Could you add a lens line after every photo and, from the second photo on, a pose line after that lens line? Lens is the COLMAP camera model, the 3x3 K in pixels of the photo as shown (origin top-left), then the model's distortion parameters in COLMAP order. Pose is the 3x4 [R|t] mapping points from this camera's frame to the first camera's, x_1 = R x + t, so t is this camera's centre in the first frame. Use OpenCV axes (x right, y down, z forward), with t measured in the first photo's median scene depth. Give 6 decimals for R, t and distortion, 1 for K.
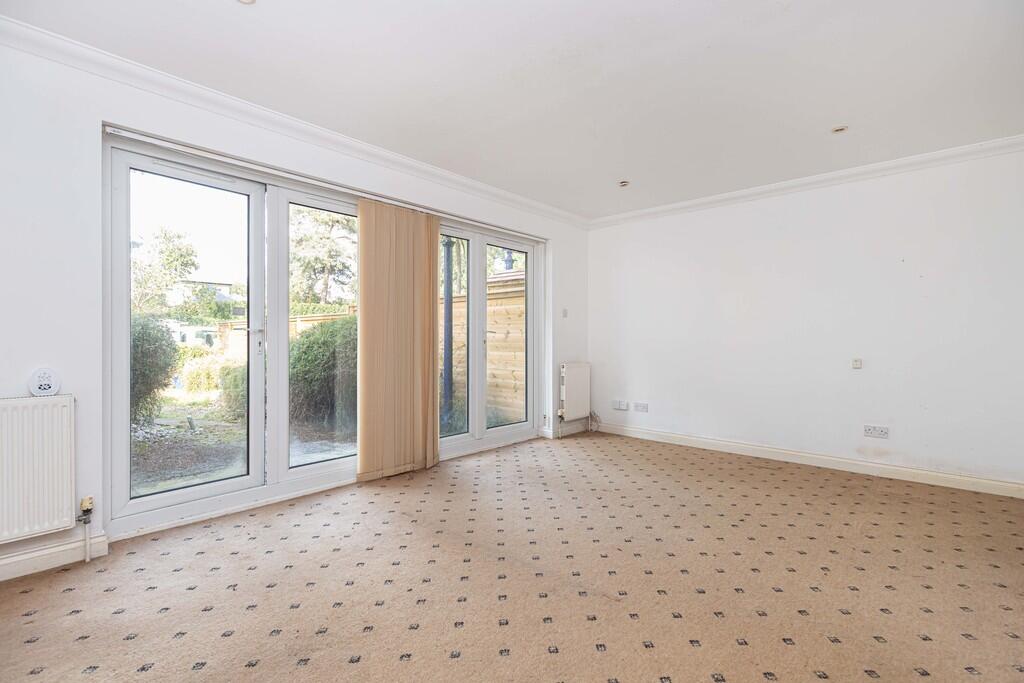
lens RADIAL K [[467.8, 0, 516.0], [0, 467.8, 344.3], [0, 0, 1]] dist [0.008479, -0.000537]
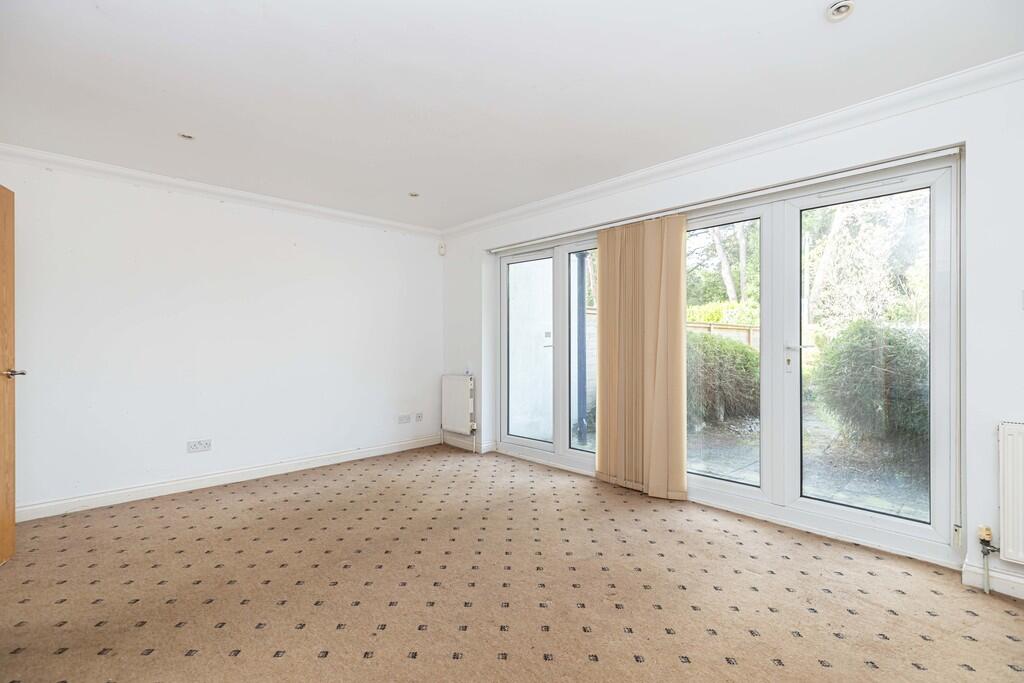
lens RADIAL K [[467.8, 0, 513.2], [0, 467.8, 341.3], [0, 0, 1]] dist [0.008479, -0.000537]
pose [[-0.095760, -0.020202, -0.995199, 0.932772], [-0.015650, 0.999701, -0.018787, -0.015515], [0.995281, 0.013775, -0.096047, 1.026710]]
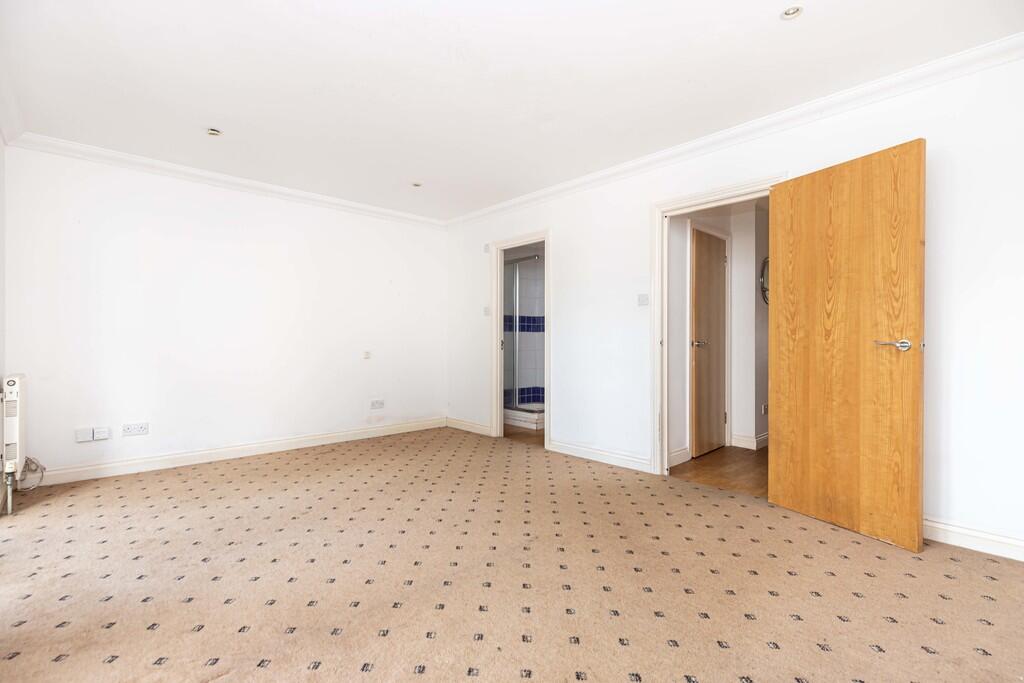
lens RADIAL K [[467.8, 0, 506.1], [0, 467.8, 344.0], [0, 0, 1]] dist [0.008479, -0.000537]
pose [[0.096308, -0.009121, 0.995310, -0.680761], [0.011290, 0.999904, 0.008071, 0.005677], [-0.995288, 0.010460, 0.096402, 0.617980]]
